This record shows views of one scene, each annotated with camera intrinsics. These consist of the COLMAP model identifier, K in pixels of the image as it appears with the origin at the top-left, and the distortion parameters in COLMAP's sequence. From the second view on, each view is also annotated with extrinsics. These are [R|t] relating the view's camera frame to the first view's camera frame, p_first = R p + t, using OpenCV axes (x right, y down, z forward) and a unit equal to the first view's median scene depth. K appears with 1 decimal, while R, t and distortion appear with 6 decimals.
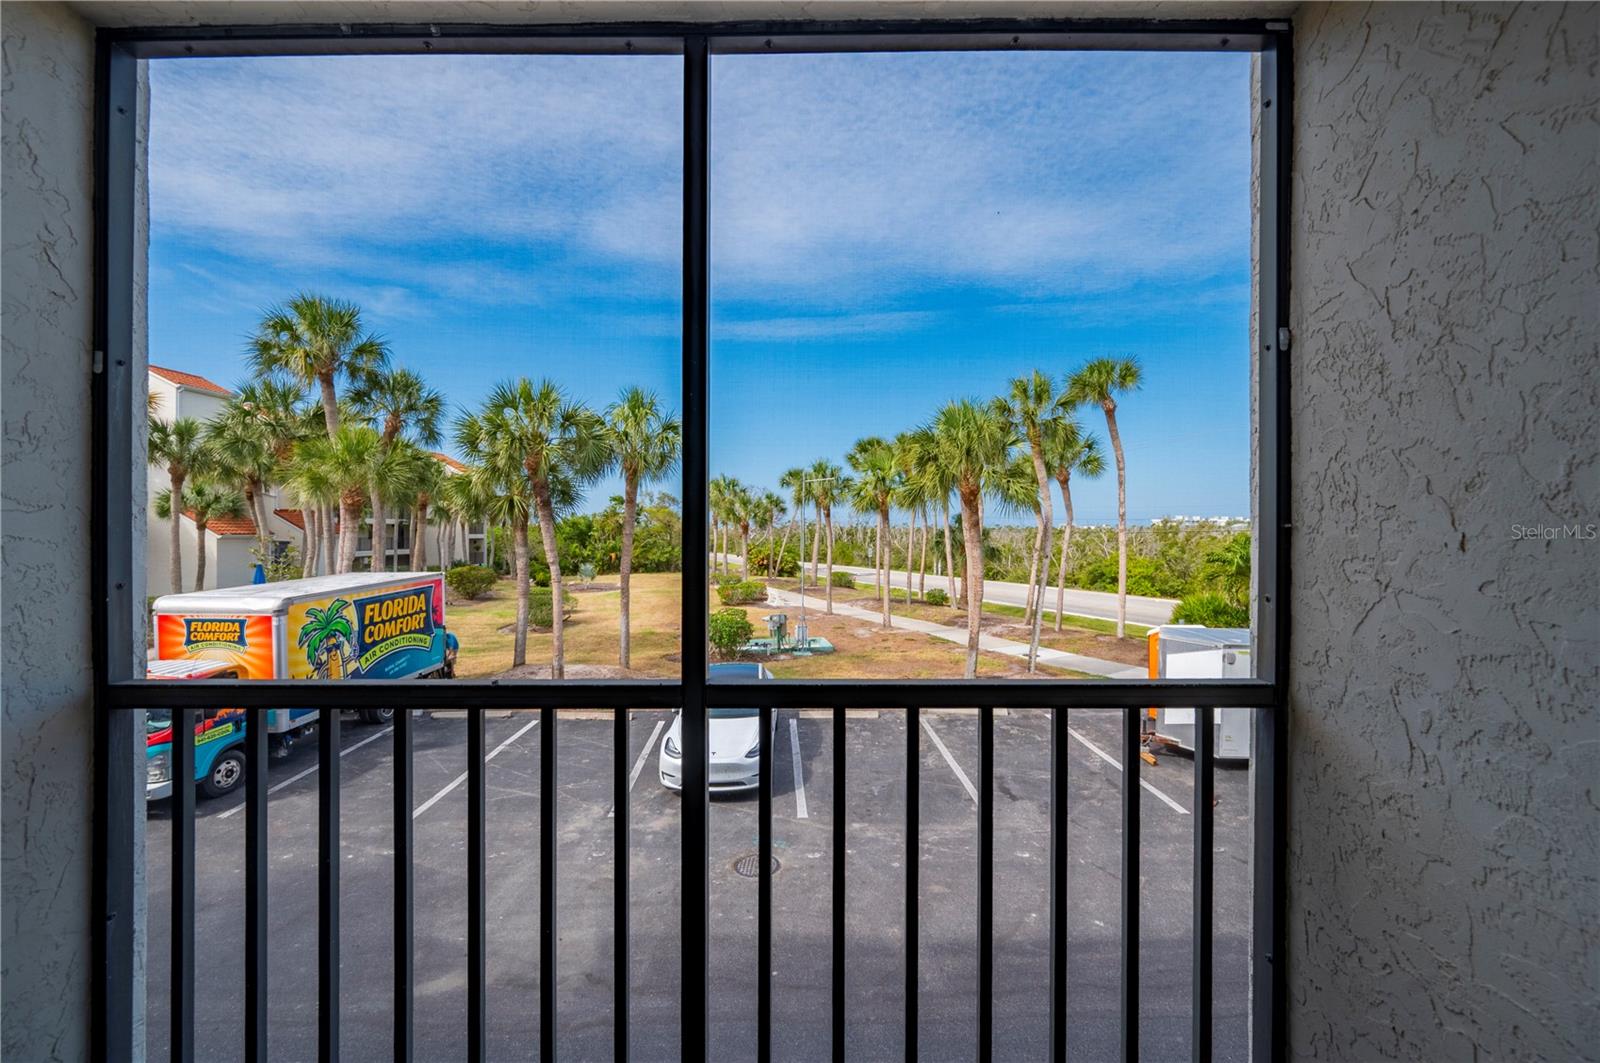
lens RADIAL K [[633.9, 0, 800.7], [0, 633.9, 530.2], [0, 0, 1]] dist [-0.000337, 0.000031]
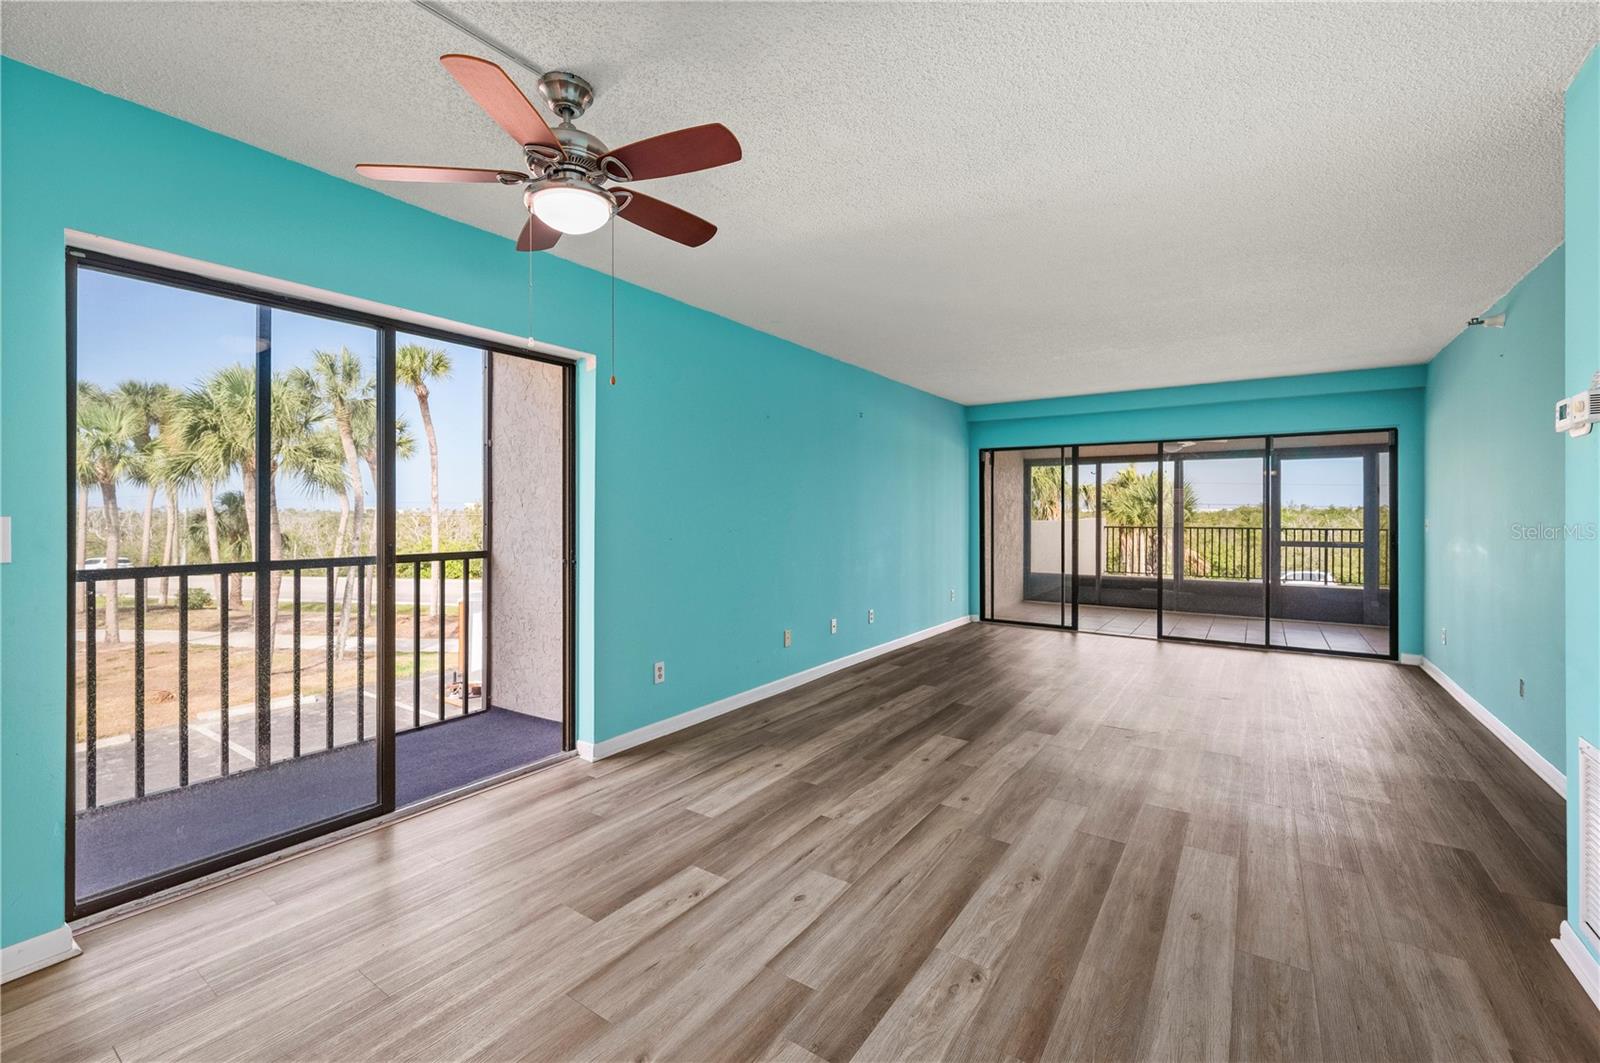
lens RADIAL K [[666.2, 0, 802.6], [0, 666.2, 513.3], [0, 0, 1]] dist [-0.000304, -0.000288]
pose [[0.561478, 0.000438, 0.827491, -0.078741], [0.000832, 0.999999, -0.001094, 0.004154], [-0.827491, 0.001303, 0.561478, -0.151812]]
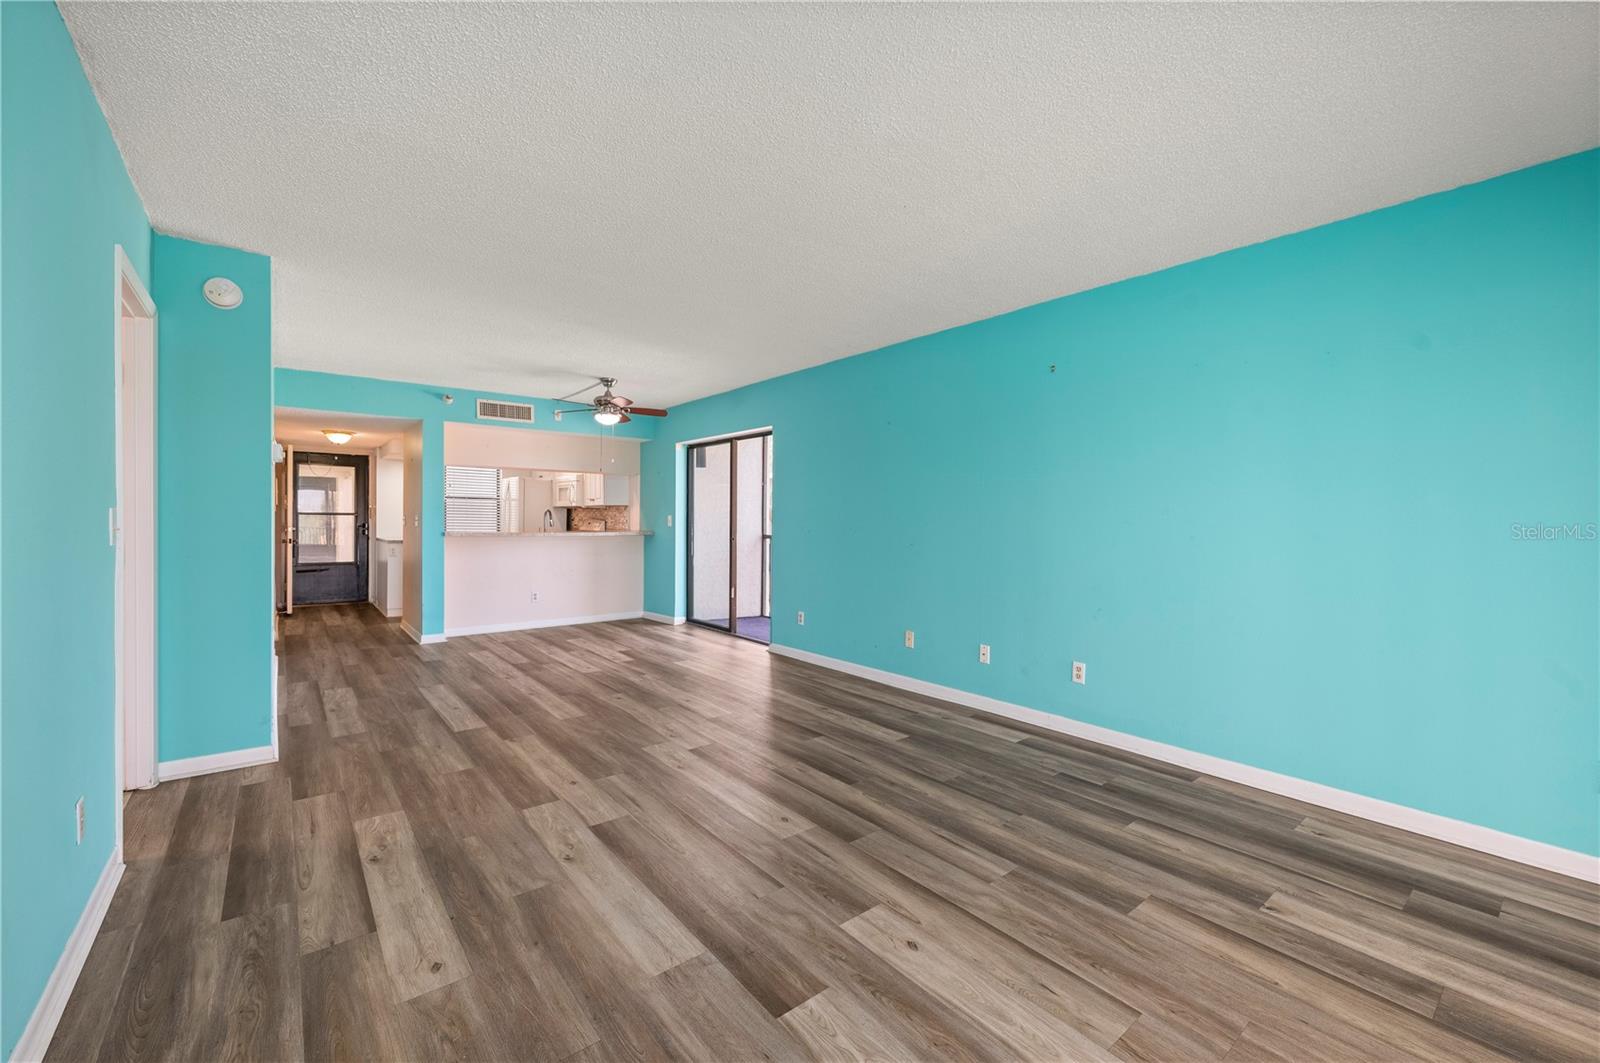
lens RADIAL K [[648.8, 0, 799.7], [0, 648.8, 527.4], [0, 0, 1]] dist [-0.000091, 0.000082]
pose [[0.629359, 0.013670, -0.776994, 0.283718], [-0.007979, 0.999906, 0.011129, 0.006747], [0.777073, -0.000804, 0.629409, -0.190308]]
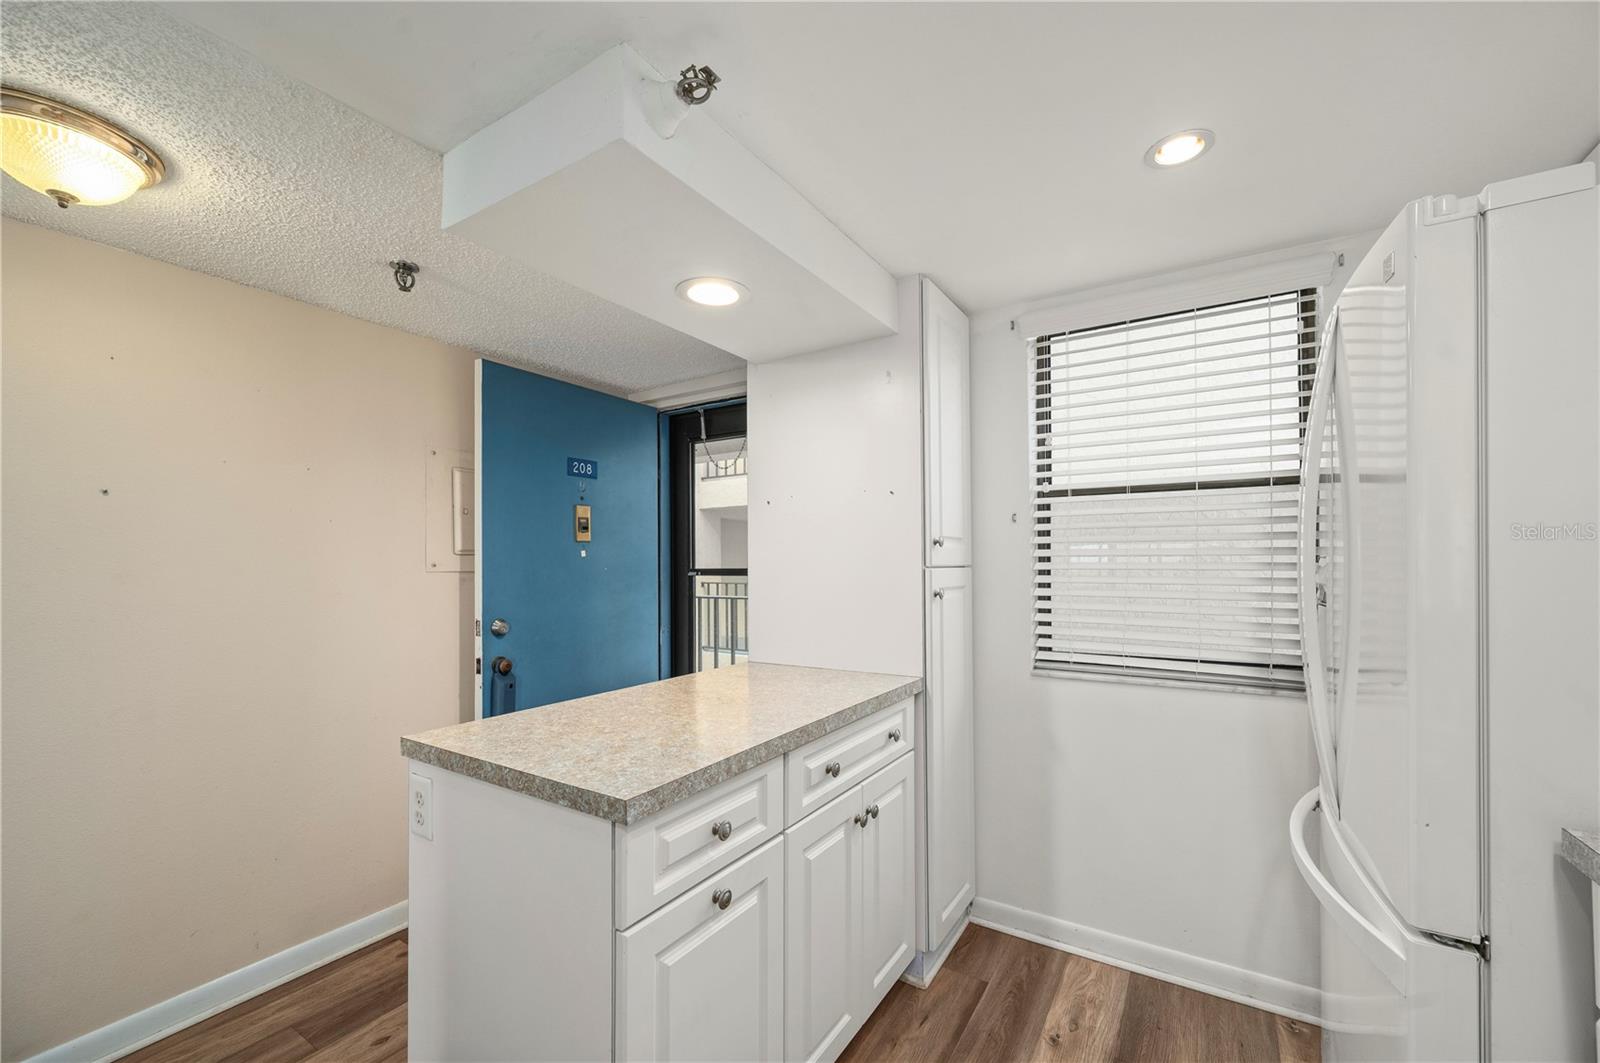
lens RADIAL K [[640.4, 0, 804.8], [0, 640.4, 564.2], [0, 0, 1]] dist [0.000874, 0.000022]
pose [[-0.532923, 0.004883, -0.846150, -0.161651], [0.010418, 0.999945, -0.000790, 0.003366], [0.846100, -0.009236, -0.532945, -0.061610]]
